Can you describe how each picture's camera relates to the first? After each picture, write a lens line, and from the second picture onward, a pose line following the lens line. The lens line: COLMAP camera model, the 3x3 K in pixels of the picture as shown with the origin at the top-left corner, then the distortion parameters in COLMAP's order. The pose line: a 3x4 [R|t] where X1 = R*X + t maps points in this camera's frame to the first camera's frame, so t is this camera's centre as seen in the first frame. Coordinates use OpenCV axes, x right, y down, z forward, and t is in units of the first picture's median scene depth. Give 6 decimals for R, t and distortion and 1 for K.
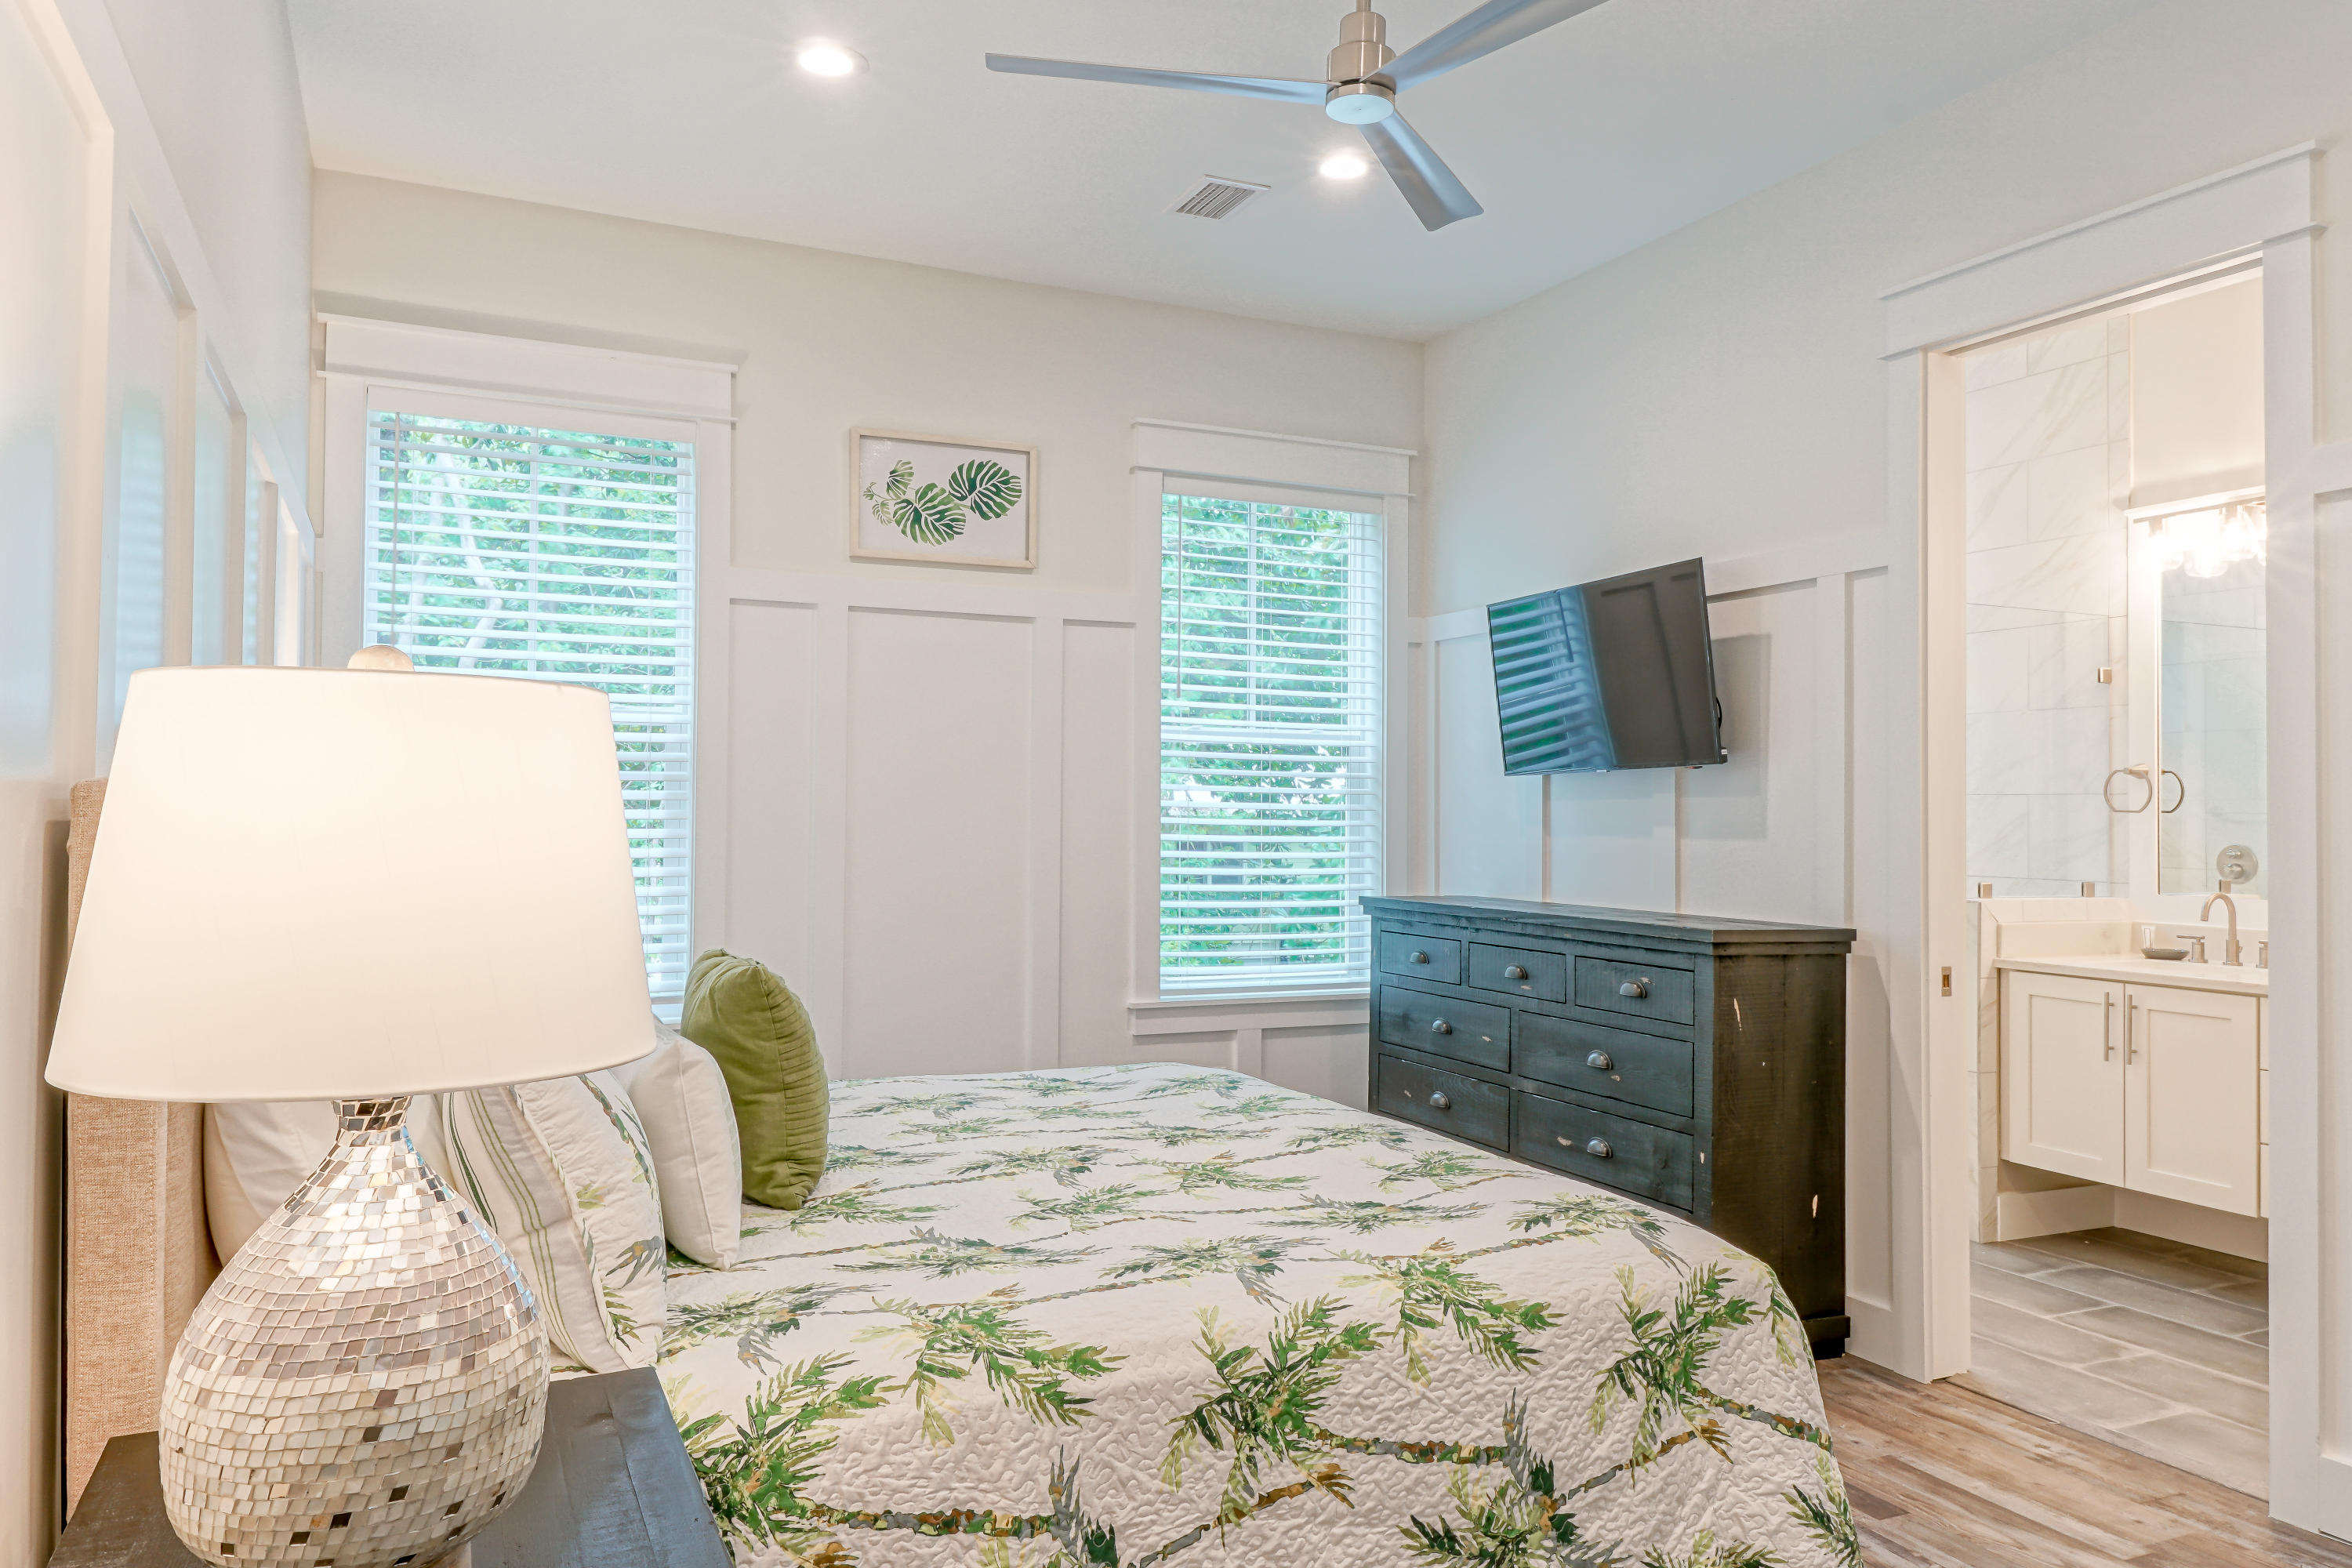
lens RADIAL K [[1631.3, 0, 1210.0], [0, 1631.3, 787.5], [0, 0, 1]] dist [0.018758, -0.006086]
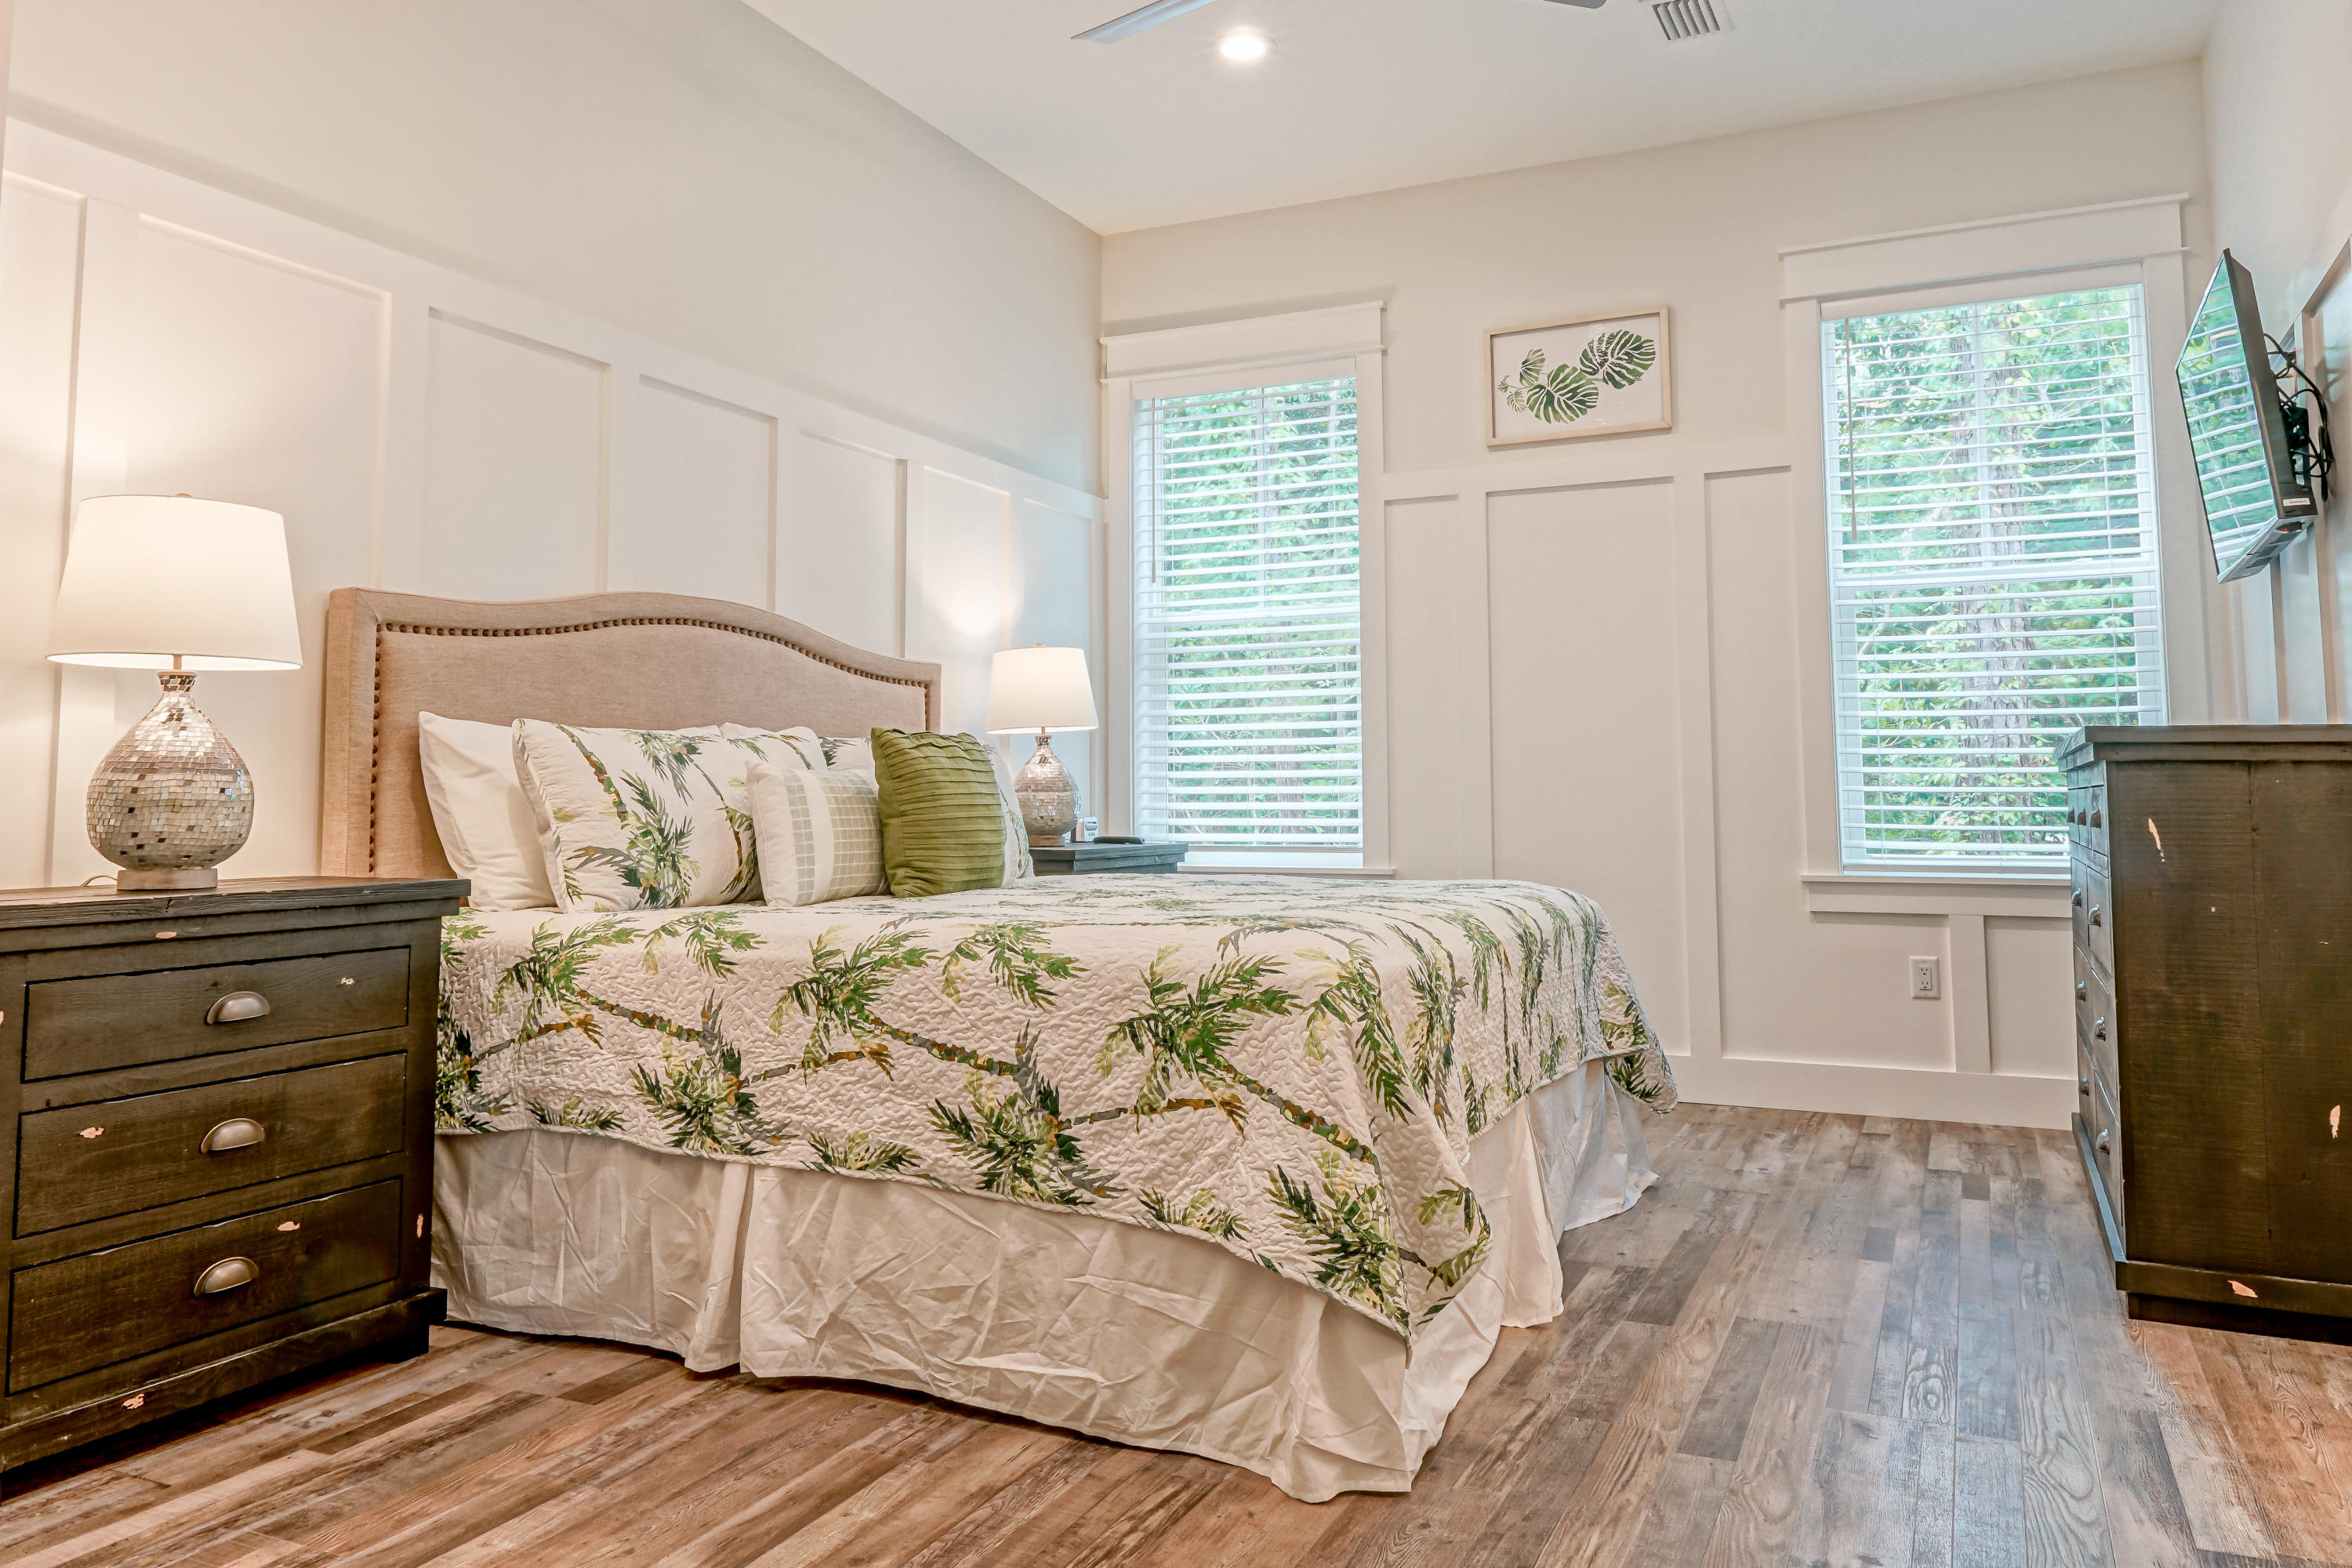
lens RADIAL K [[1713.7, 0, 1167.1], [0, 1713.7, 687.4], [0, 0, 1]] dist [0.018168, -0.004601]
pose [[0.633807, -0.064337, -0.770811, 1.219934], [0.023448, 0.997675, -0.063993, 0.204445], [0.773136, 0.022486, 0.633842, 0.272427]]
